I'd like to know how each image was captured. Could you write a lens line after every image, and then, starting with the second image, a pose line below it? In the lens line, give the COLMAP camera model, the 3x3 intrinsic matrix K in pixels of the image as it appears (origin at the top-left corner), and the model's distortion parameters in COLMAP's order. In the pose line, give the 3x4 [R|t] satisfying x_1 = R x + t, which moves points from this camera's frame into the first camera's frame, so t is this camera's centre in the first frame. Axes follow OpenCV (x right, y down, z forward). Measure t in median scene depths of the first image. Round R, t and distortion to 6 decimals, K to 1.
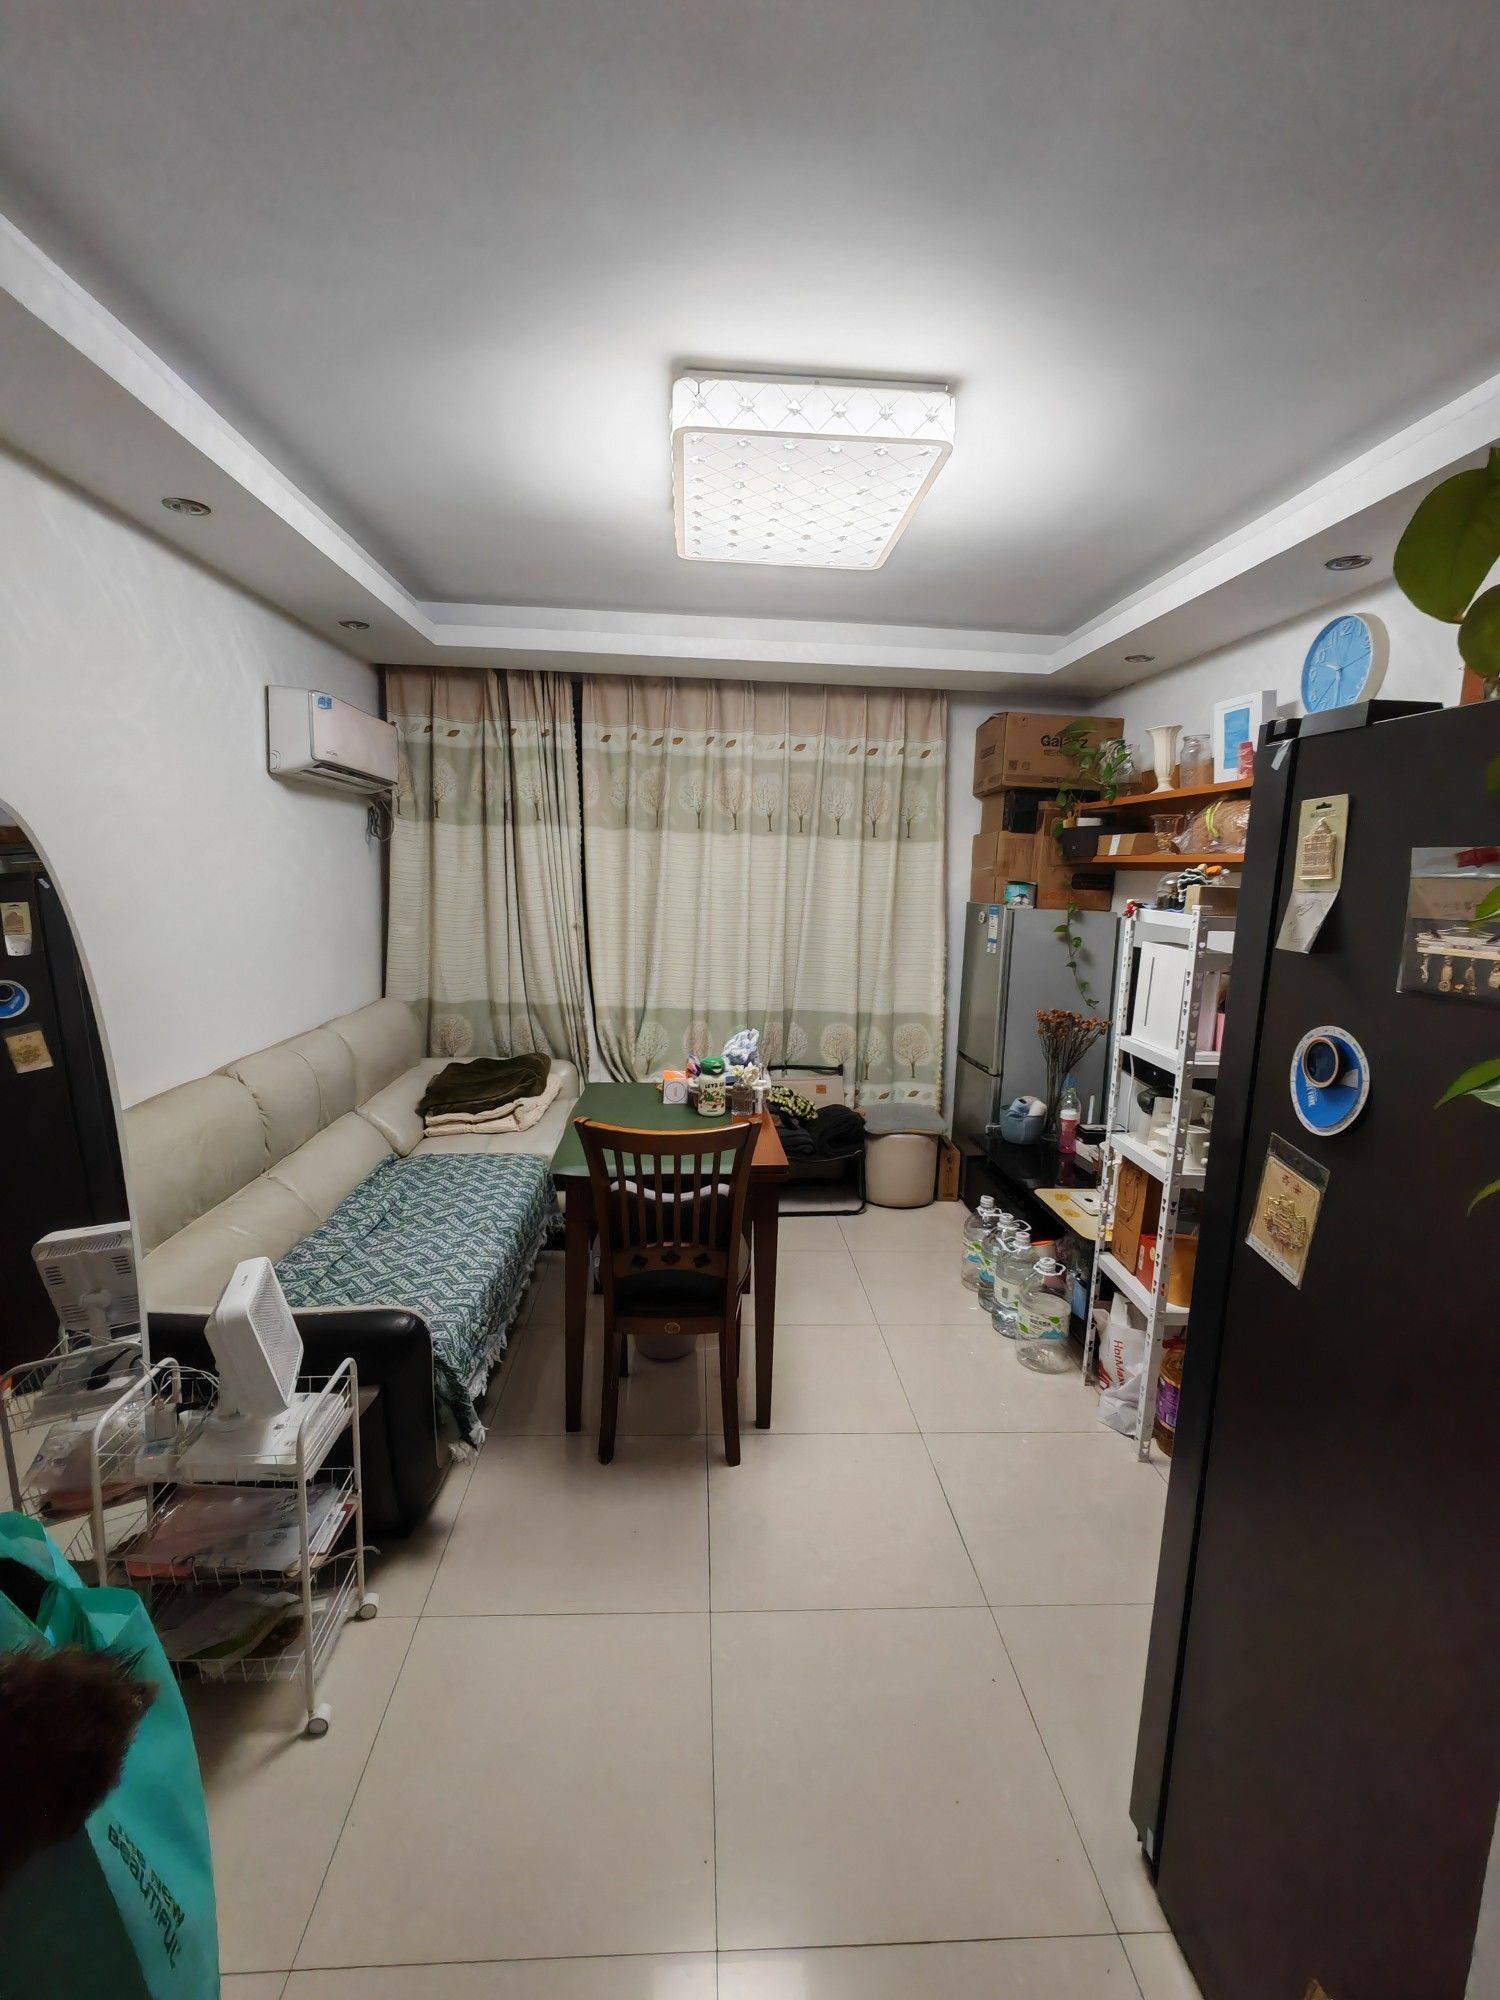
lens RADIAL K [[909.3, 0, 752.1], [0, 909.3, 999.3], [0, 0, 1]] dist [0.002806, 0.000235]
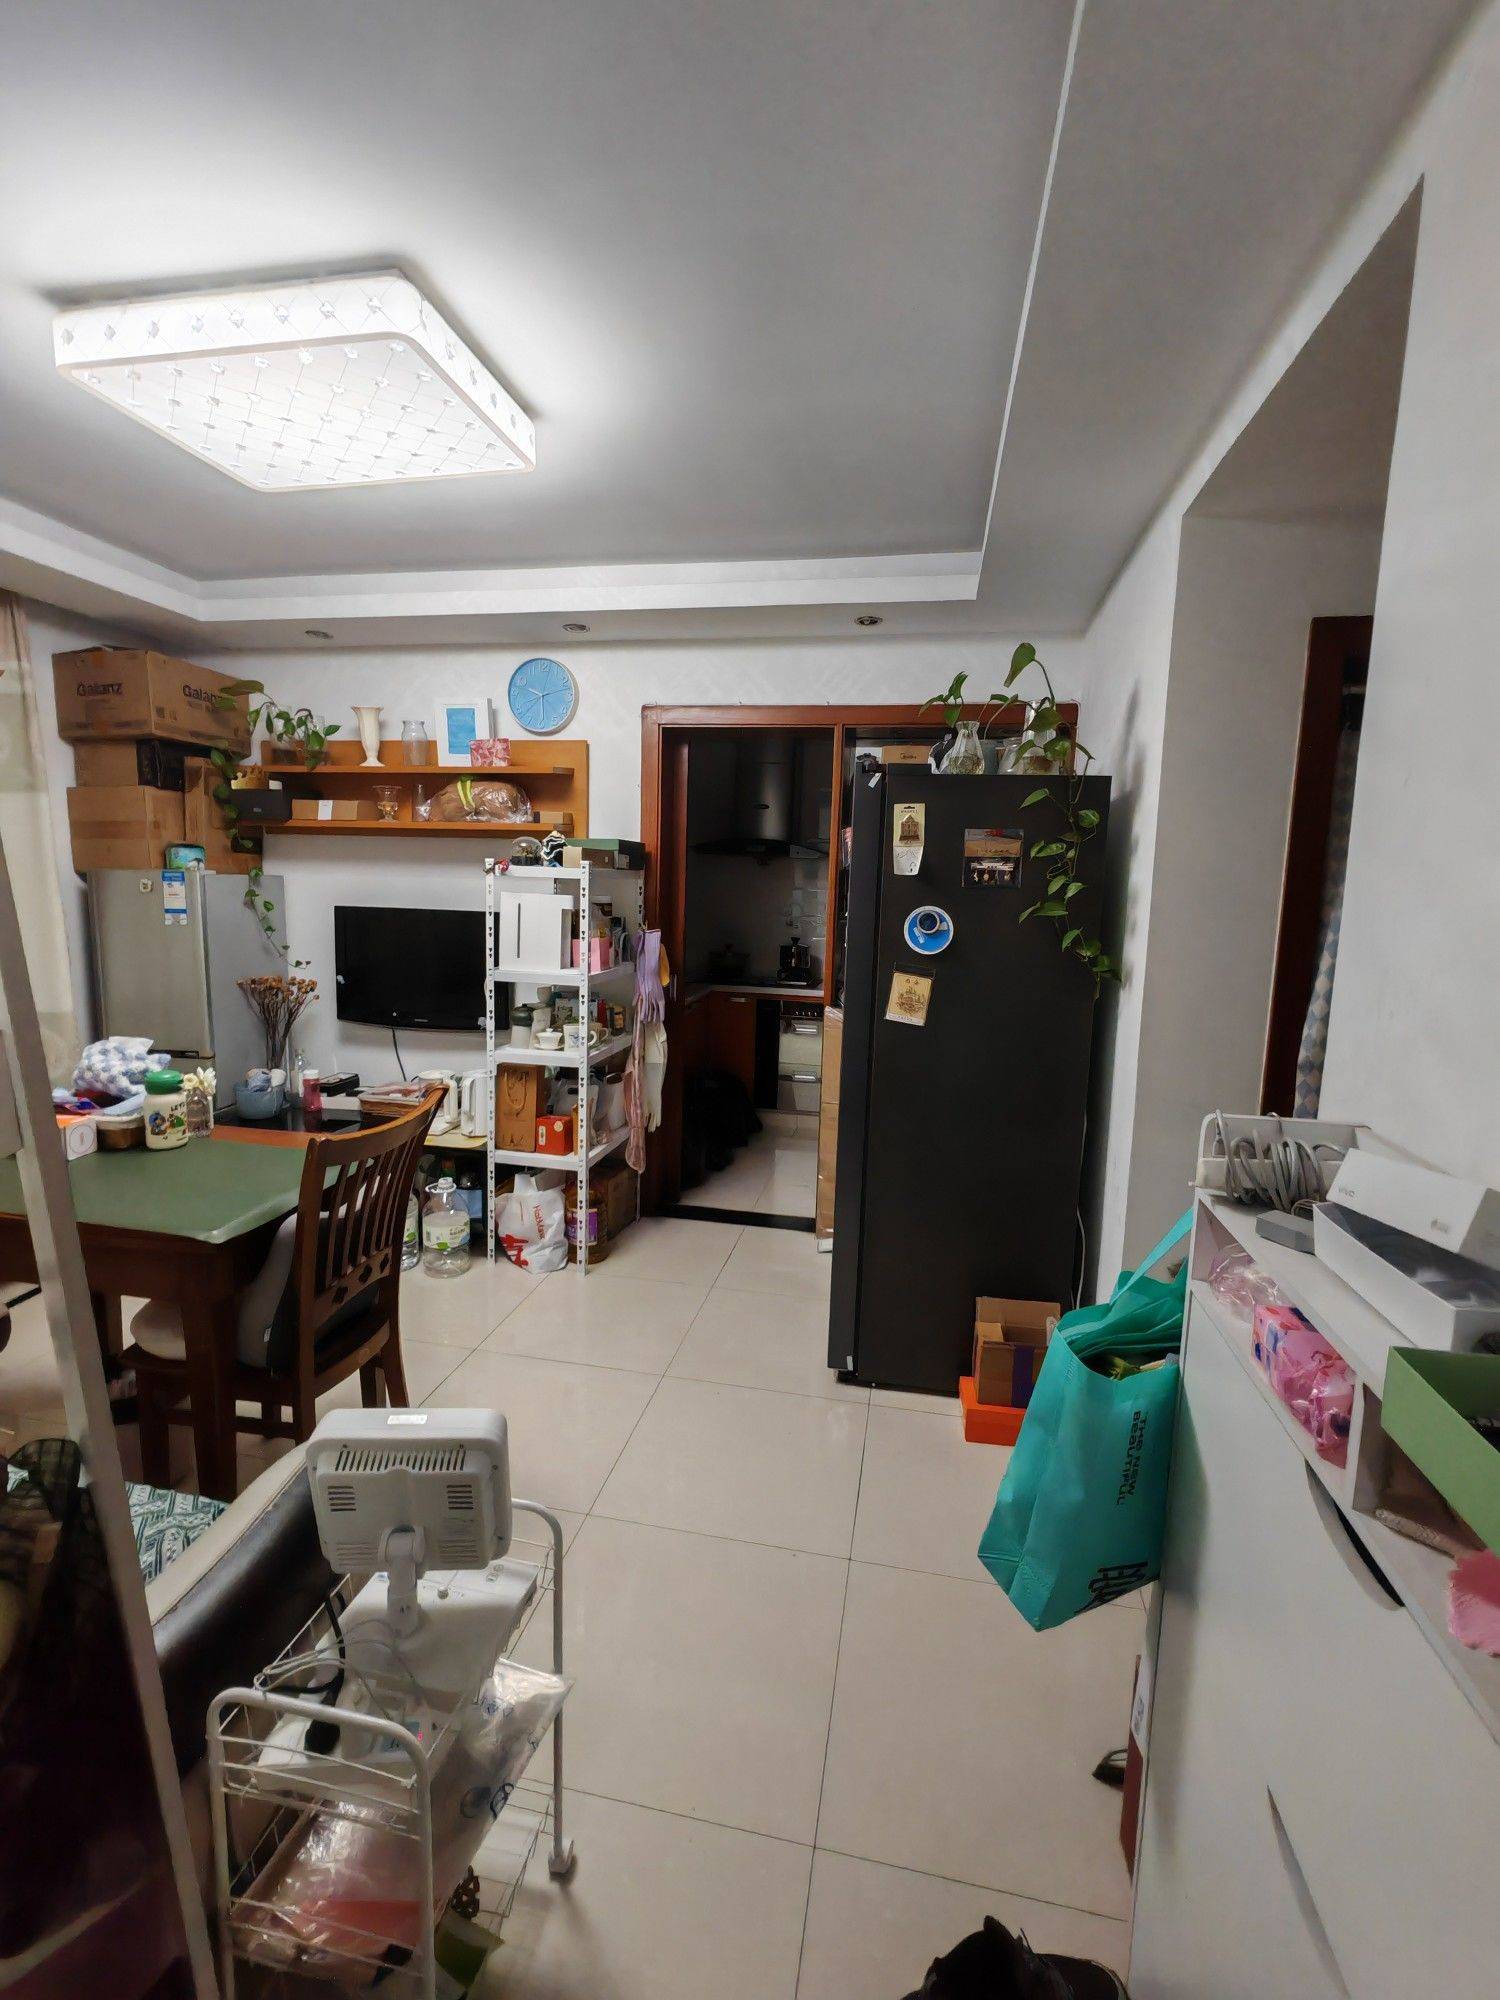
lens RADIAL K [[909.3, 0, 750.4], [0, 909.3, 1003.4], [0, 0, 1]] dist [0.002806, 0.000235]
pose [[0.250557, -0.159072, 0.954944, -0.687592], [0.123456, 0.983605, 0.131454, -0.034385], [-0.960198, 0.084957, 0.266088, 0.342596]]
